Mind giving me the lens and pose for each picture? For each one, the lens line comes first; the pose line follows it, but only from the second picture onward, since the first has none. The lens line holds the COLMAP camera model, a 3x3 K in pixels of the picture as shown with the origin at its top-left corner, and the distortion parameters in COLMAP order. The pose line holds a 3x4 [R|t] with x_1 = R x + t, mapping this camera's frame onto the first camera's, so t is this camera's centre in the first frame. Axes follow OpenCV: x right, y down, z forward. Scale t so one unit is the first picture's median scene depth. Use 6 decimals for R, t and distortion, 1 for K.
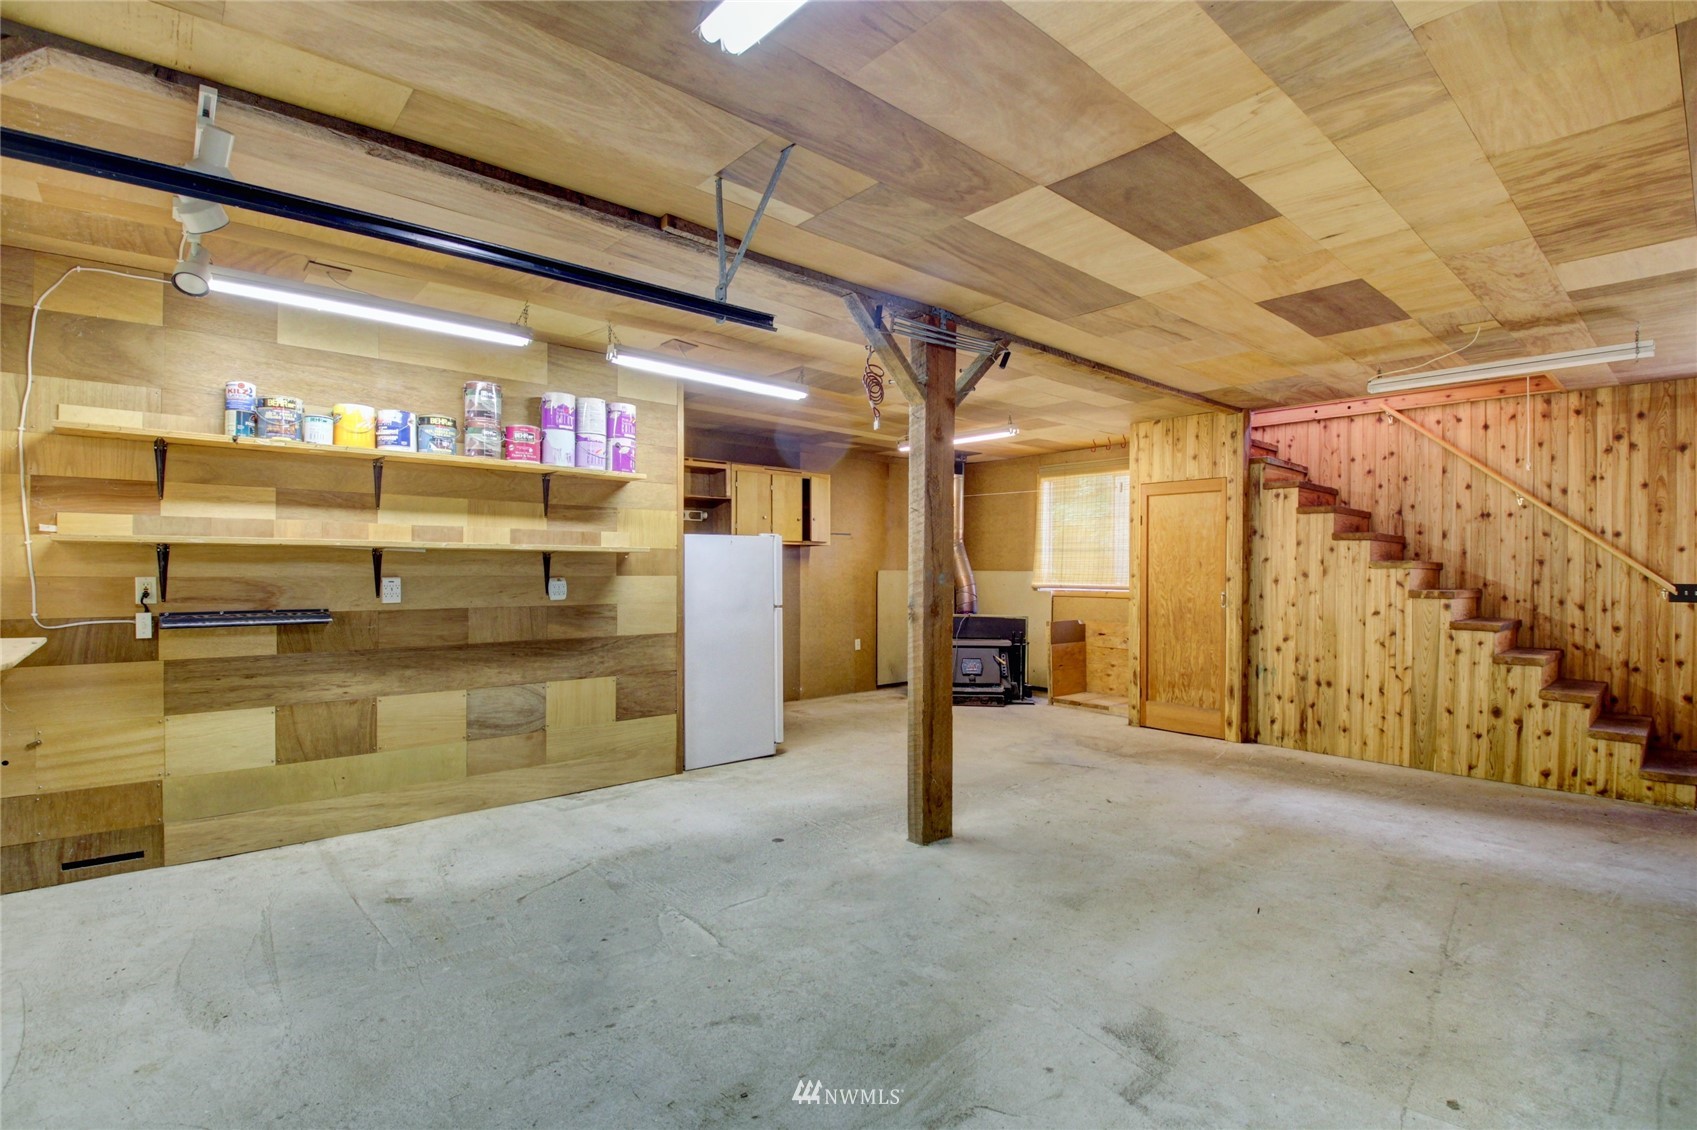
lens RADIAL K [[794.0, 0, 841.0], [0, 794.0, 565.4], [0, 0, 1]] dist [0.005982, -0.017430]
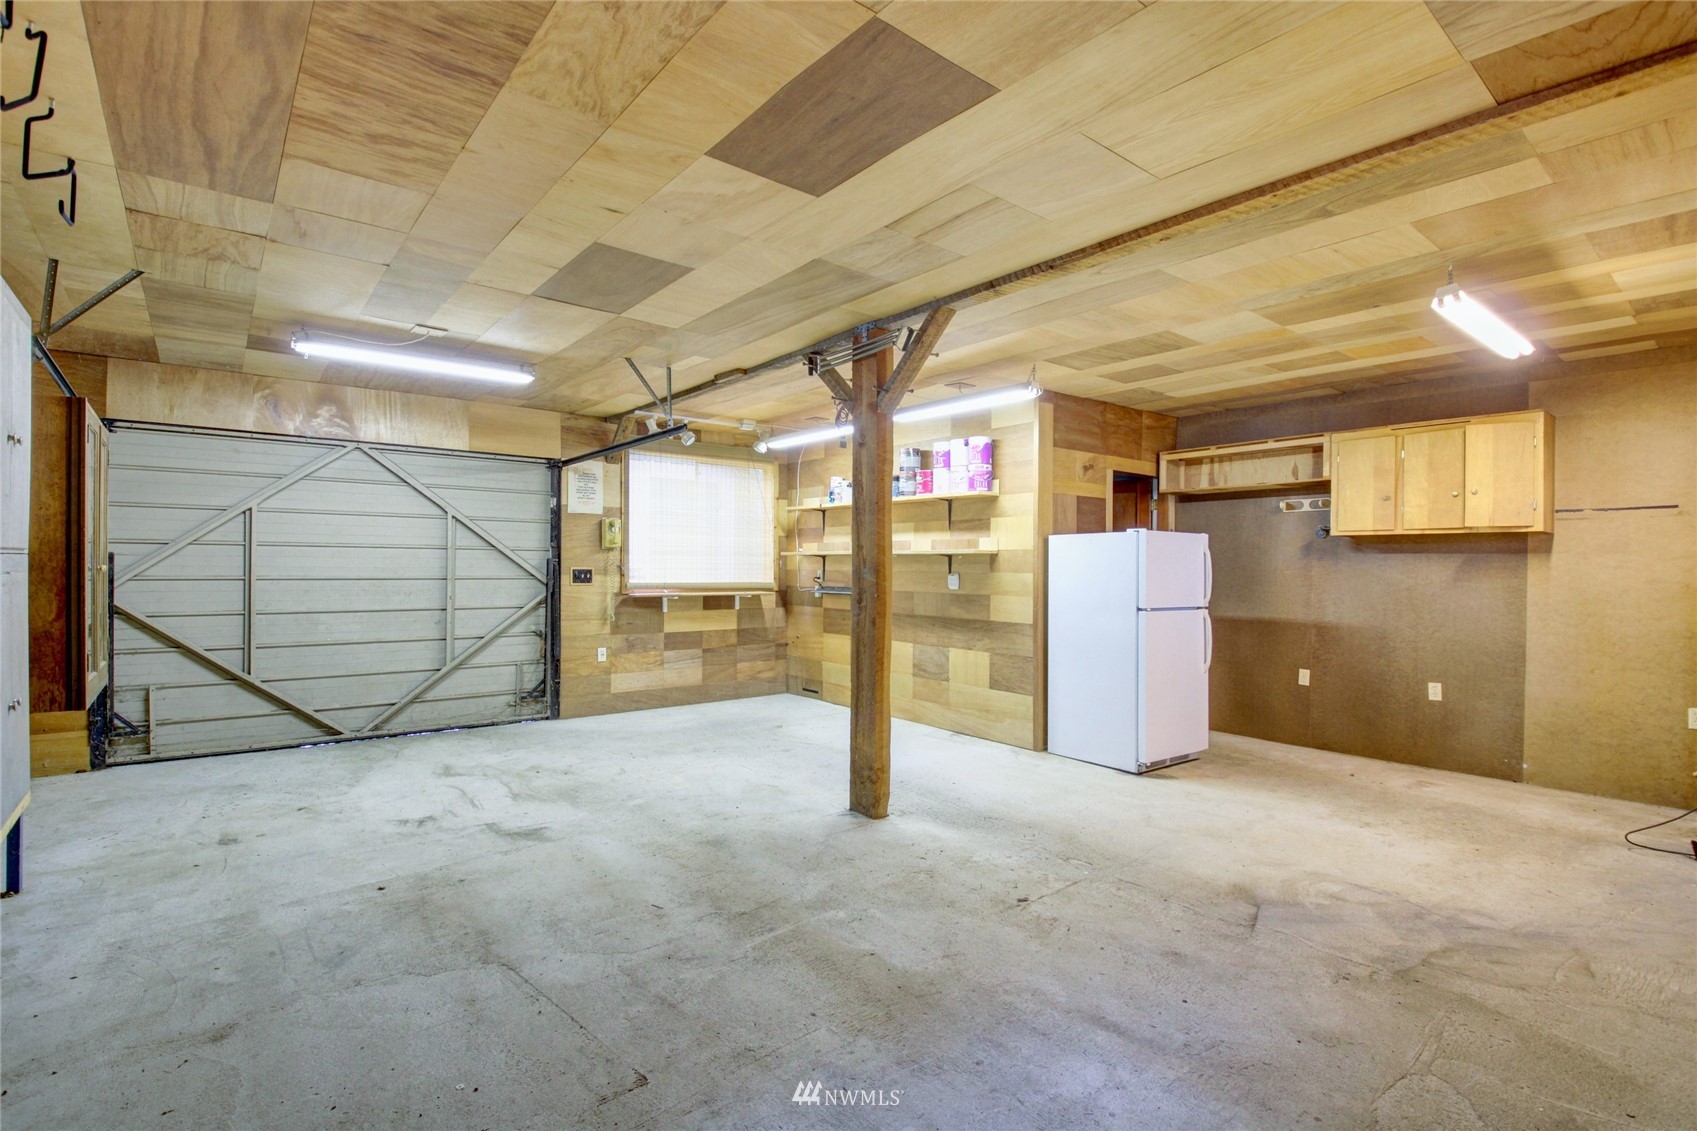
lens RADIAL K [[794.0, 0, 853.9], [0, 794.0, 566.8], [0, 0, 1]] dist [0.005982, -0.017430]
pose [[-0.034272, -0.004476, -0.999403, 0.960175], [-0.004916, 0.999979, -0.004310, 0.010497], [0.999400, 0.004765, -0.034293, 0.814413]]
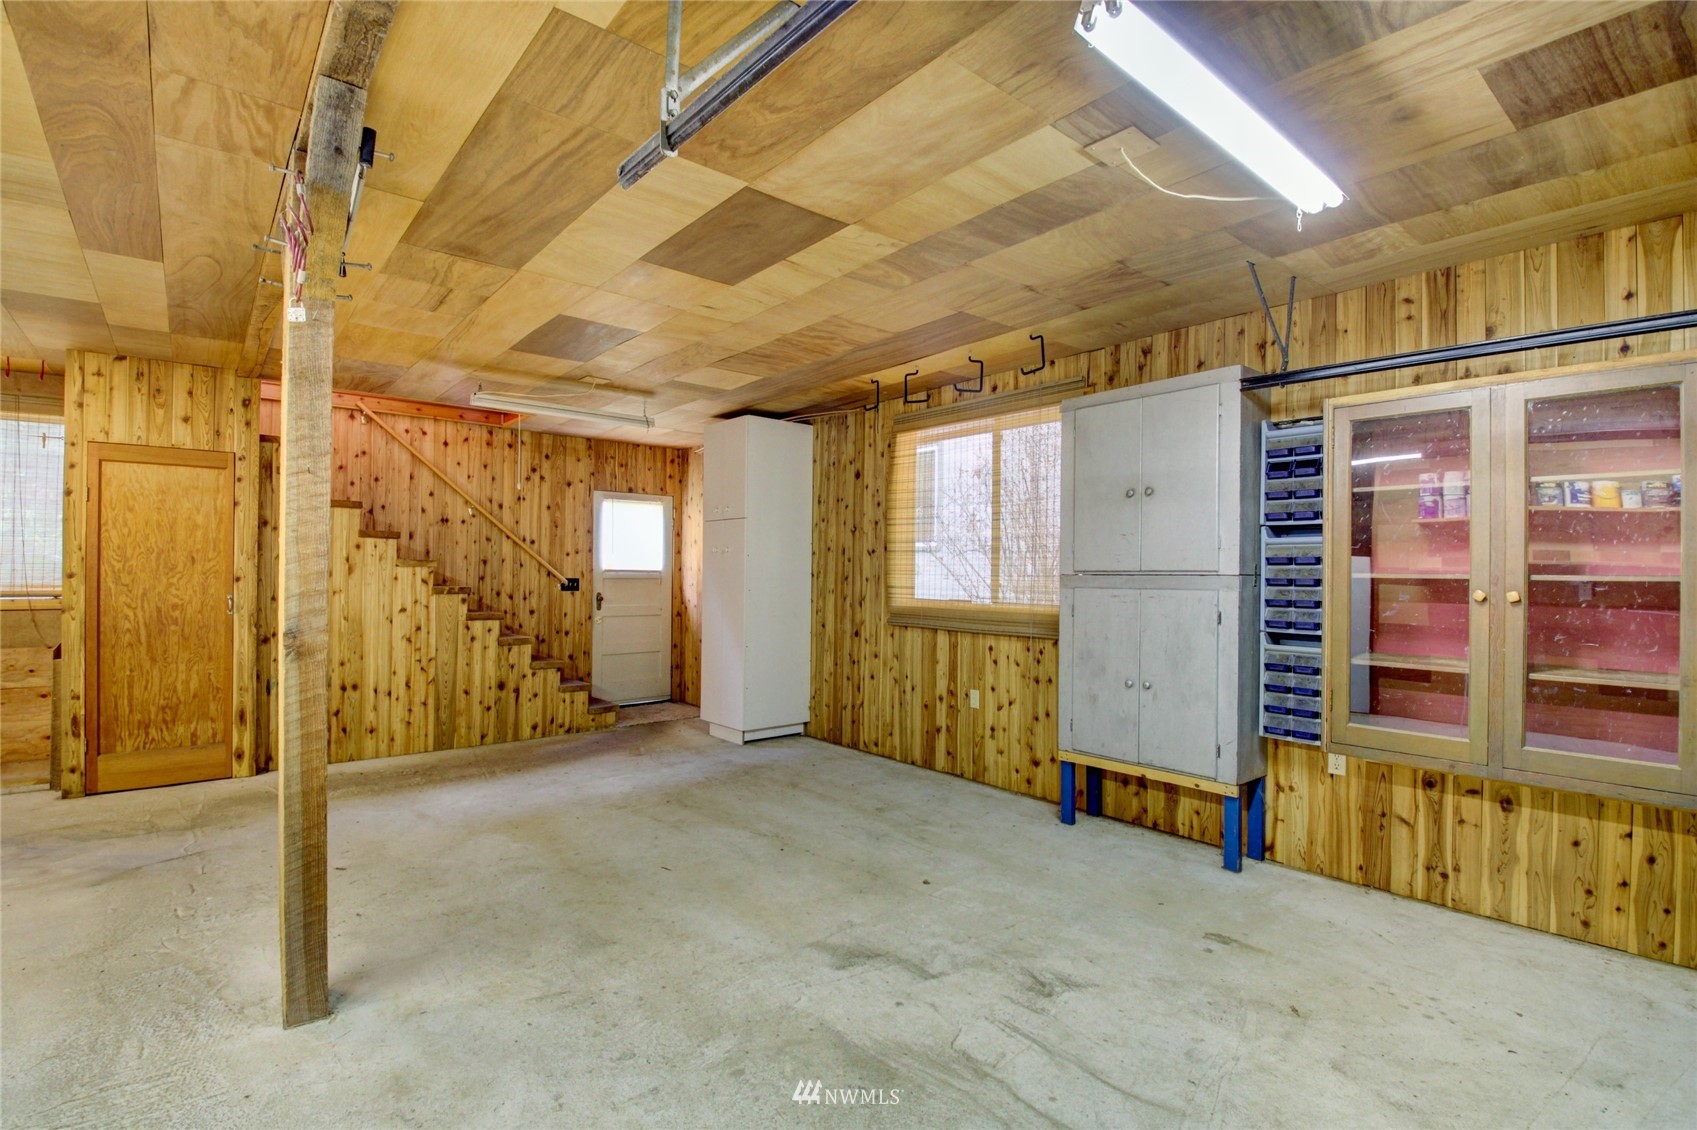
lens RADIAL K [[794.0, 0, 851.3], [0, 794.0, 569.0], [0, 0, 1]] dist [0.005982, -0.017430]
pose [[0.024871, -0.001492, 0.999690, -0.392674], [-0.012226, 0.999924, 0.001796, -0.002584], [-0.999616, -0.012267, 0.024851, 0.453514]]
